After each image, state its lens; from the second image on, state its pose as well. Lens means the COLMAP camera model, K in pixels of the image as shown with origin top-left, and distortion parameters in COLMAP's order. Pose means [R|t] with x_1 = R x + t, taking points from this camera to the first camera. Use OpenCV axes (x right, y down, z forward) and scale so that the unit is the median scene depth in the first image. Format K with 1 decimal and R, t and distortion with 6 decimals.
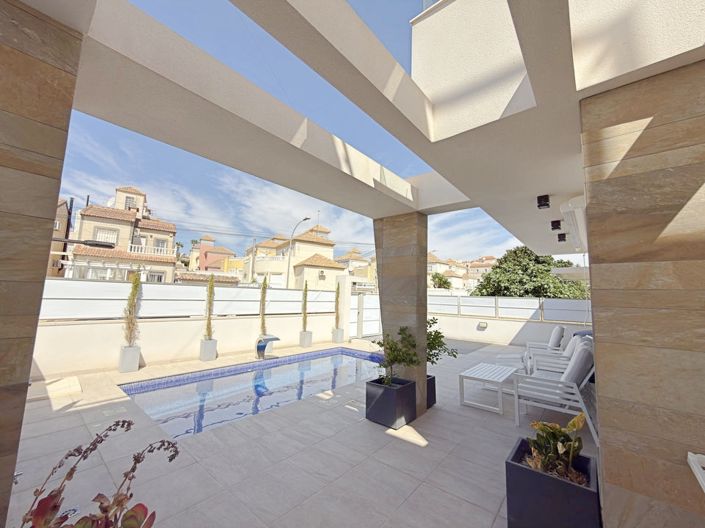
lens RADIAL K [[283.1, 0, 353.3], [0, 283.1, 262.7], [0, 0, 1]] dist [0.000607, -0.000120]
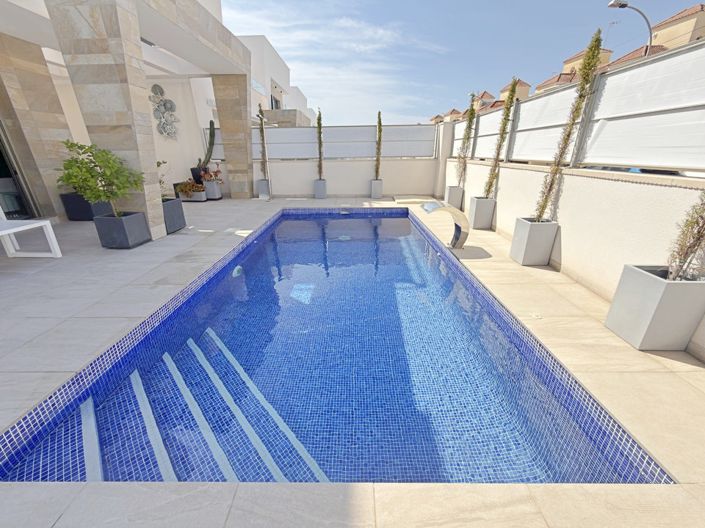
lens RADIAL K [[283.1, 0, 352.5], [0, 283.1, 263.9], [0, 0, 1]] dist [0.000607, -0.000120]
pose [[-0.764344, 0.216277, -0.607456, 0.100252], [0.064412, 0.962969, 0.261805, 0.152475], [0.641584, 0.160982, -0.749970, 0.883215]]
